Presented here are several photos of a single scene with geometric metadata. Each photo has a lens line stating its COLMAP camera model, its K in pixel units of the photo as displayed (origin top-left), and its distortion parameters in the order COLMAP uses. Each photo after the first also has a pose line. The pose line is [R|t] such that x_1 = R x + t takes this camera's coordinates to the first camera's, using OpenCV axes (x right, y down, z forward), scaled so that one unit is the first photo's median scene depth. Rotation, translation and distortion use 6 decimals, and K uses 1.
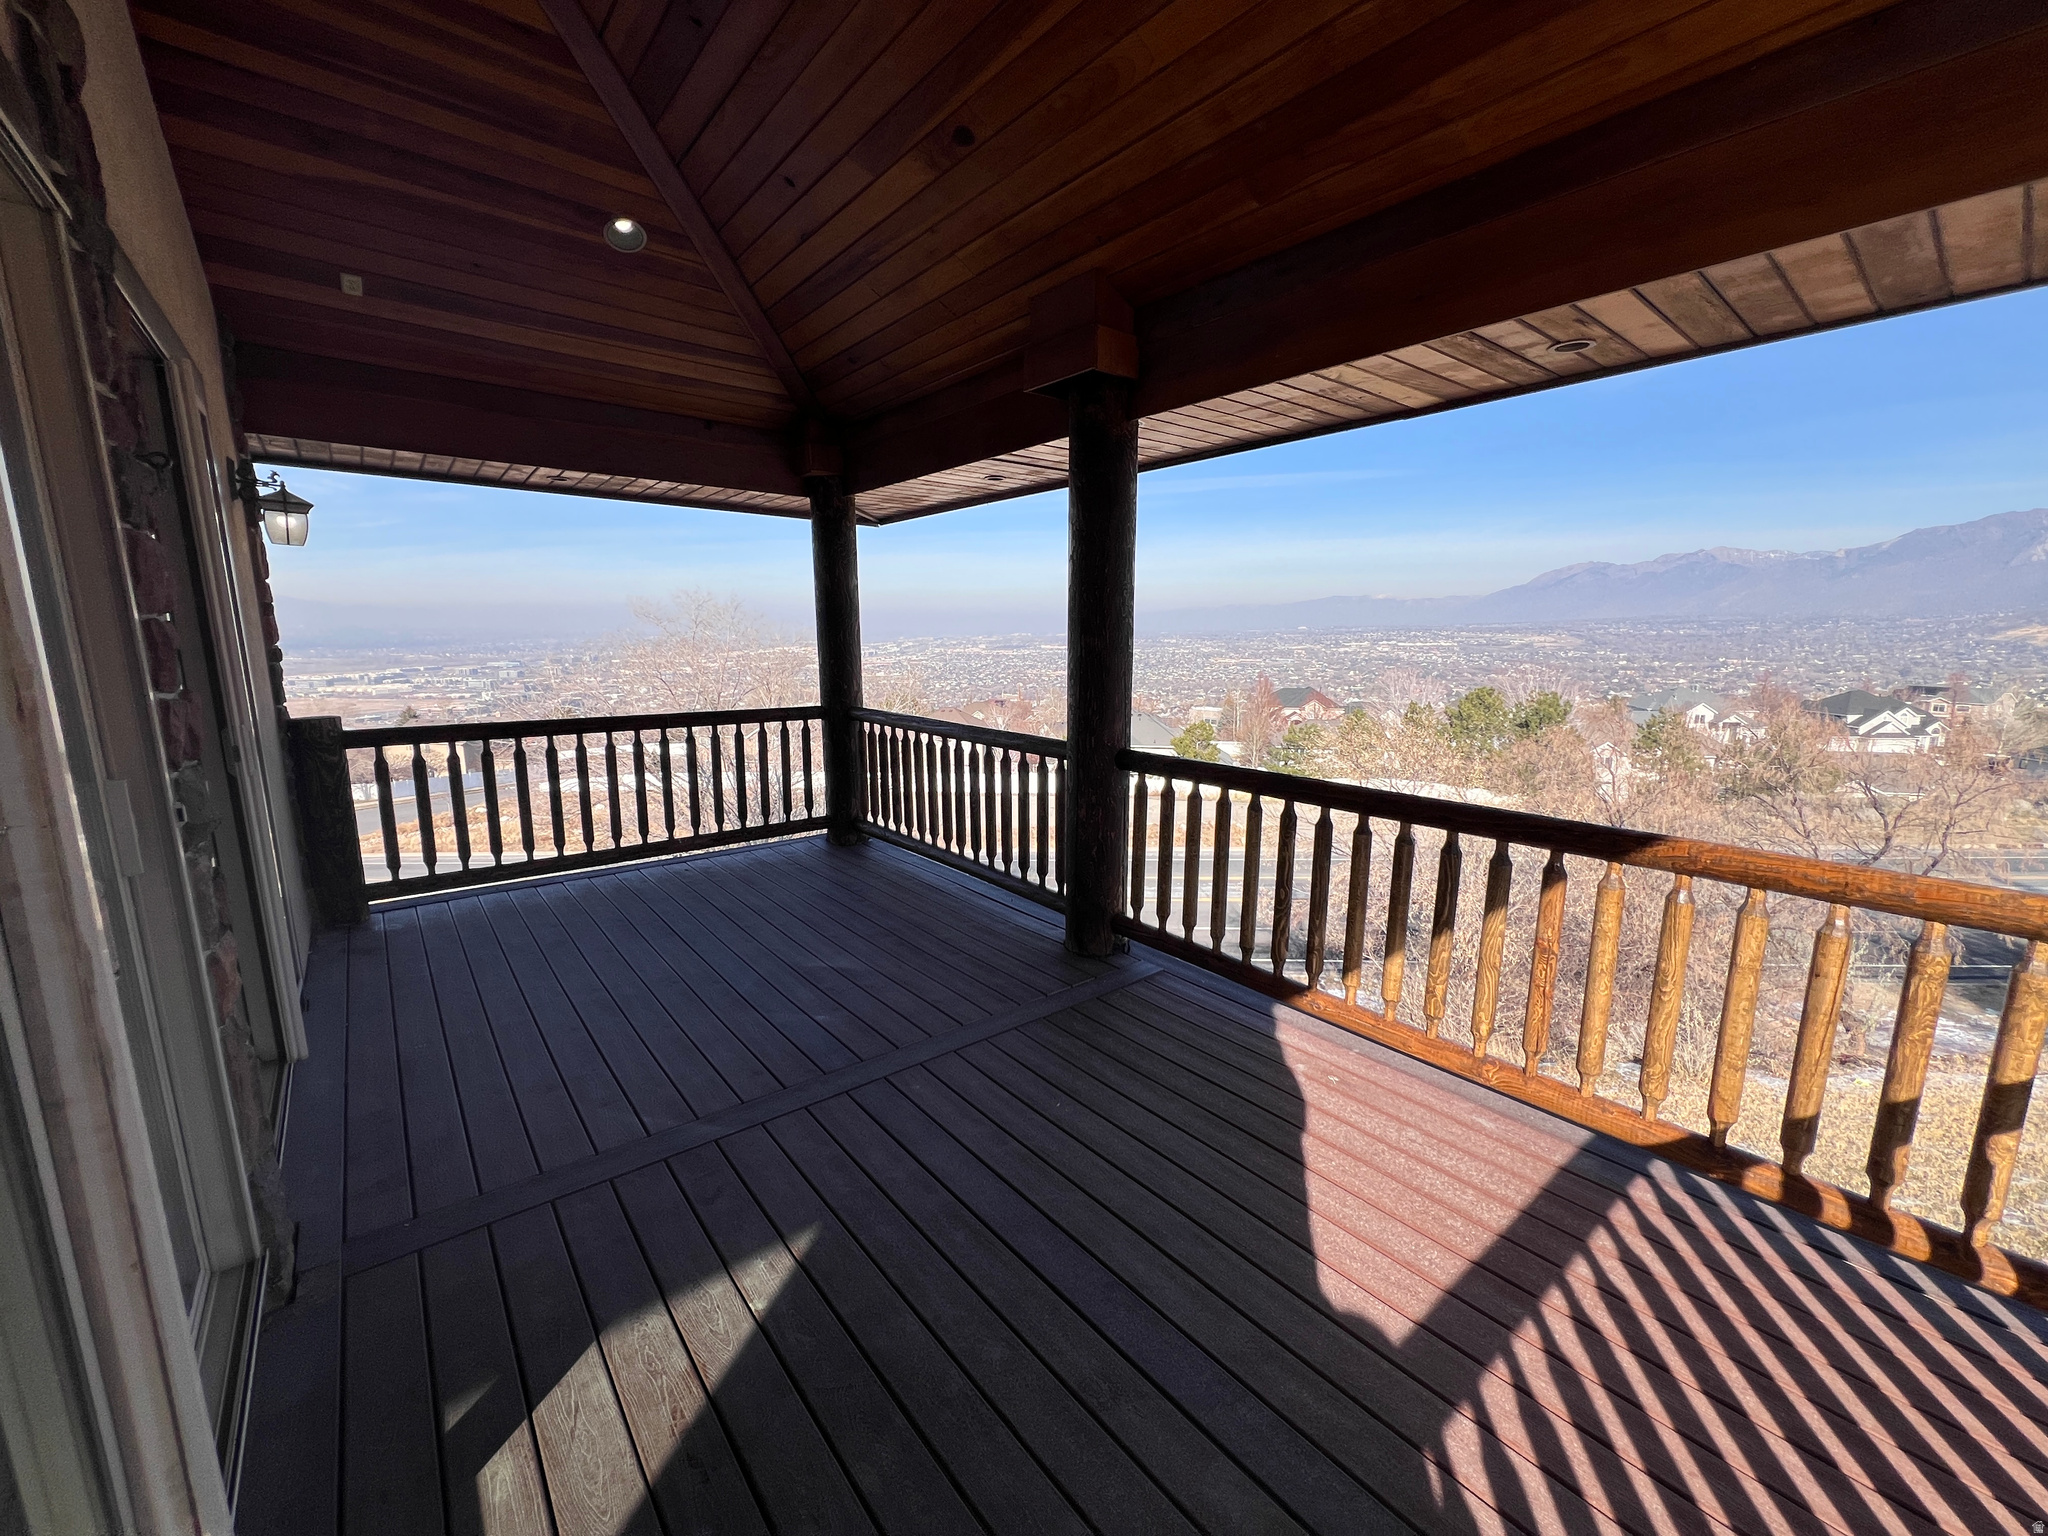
lens RADIAL K [[818.4, 0, 1019.8], [0, 818.4, 772.1], [0, 0, 1]] dist [0.003058, -0.000068]
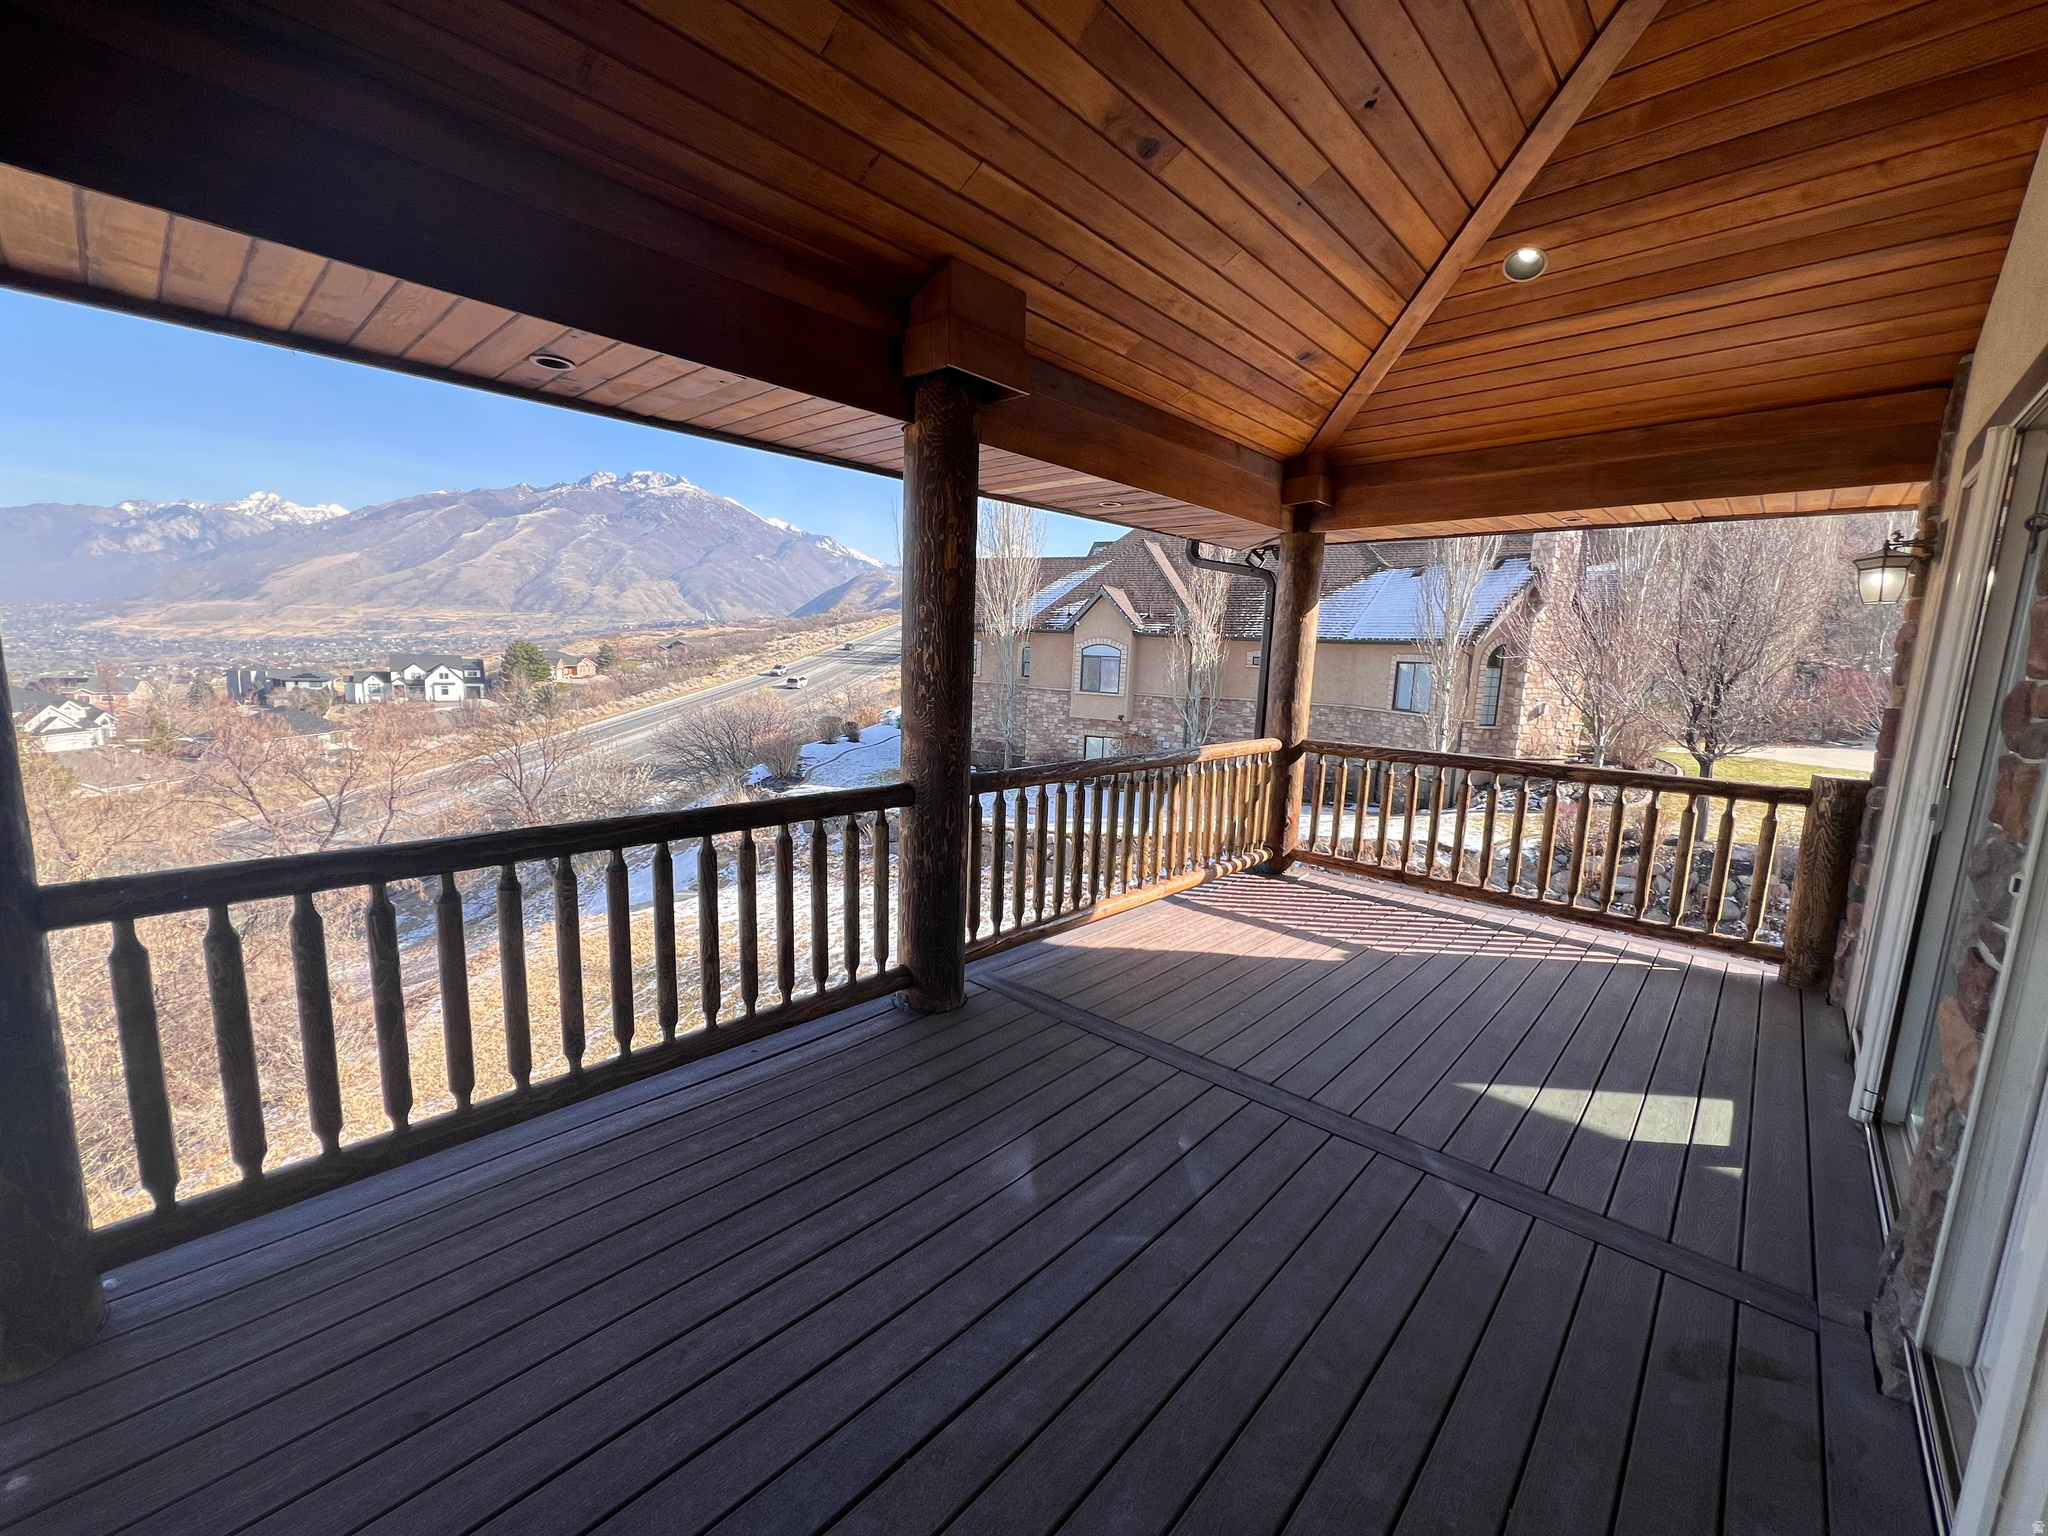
lens RADIAL K [[818.4, 0, 1026.1], [0, 818.4, 773.0], [0, 0, 1]] dist [0.003058, -0.000068]
pose [[-0.145596, -0.153041, 0.977435, -0.811628], [0.139794, 0.974868, 0.173463, -0.184104], [-0.979418, 0.161895, -0.120543, 1.018099]]
